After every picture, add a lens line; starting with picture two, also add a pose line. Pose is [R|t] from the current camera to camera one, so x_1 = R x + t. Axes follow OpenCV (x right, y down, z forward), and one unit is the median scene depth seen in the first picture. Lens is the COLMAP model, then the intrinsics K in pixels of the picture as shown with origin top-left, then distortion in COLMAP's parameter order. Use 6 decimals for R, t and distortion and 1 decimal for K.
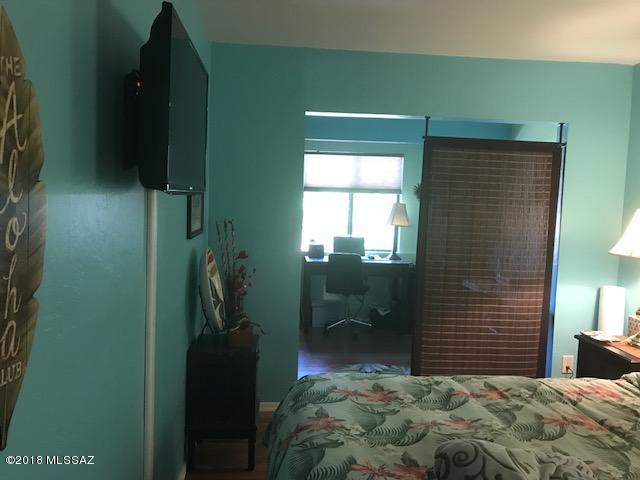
lens RADIAL K [[527.4, 0, 321.1], [0, 527.4, 238.8], [0, 0, 1]] dist [0.018689, -0.013778]
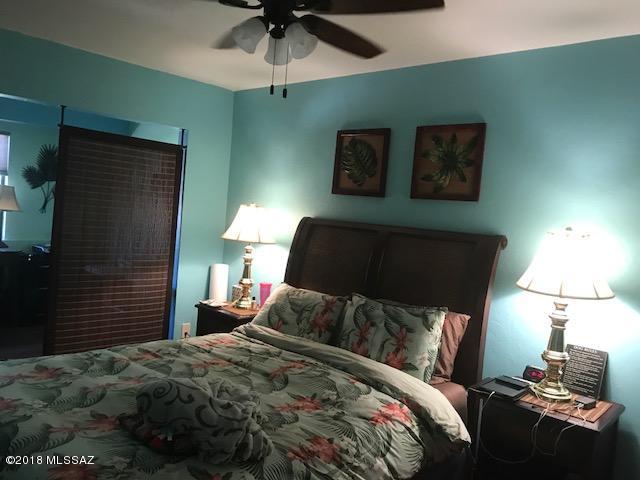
lens RADIAL K [[527.4, 0, 320.1], [0, 527.4, 240.0], [0, 0, 1]] dist [0.018689, -0.013778]
pose [[0.738603, -0.012033, 0.674033, -0.186338], [-0.007761, 0.999623, 0.026350, -0.004188], [-0.674096, -0.024694, 0.738231, -0.139964]]
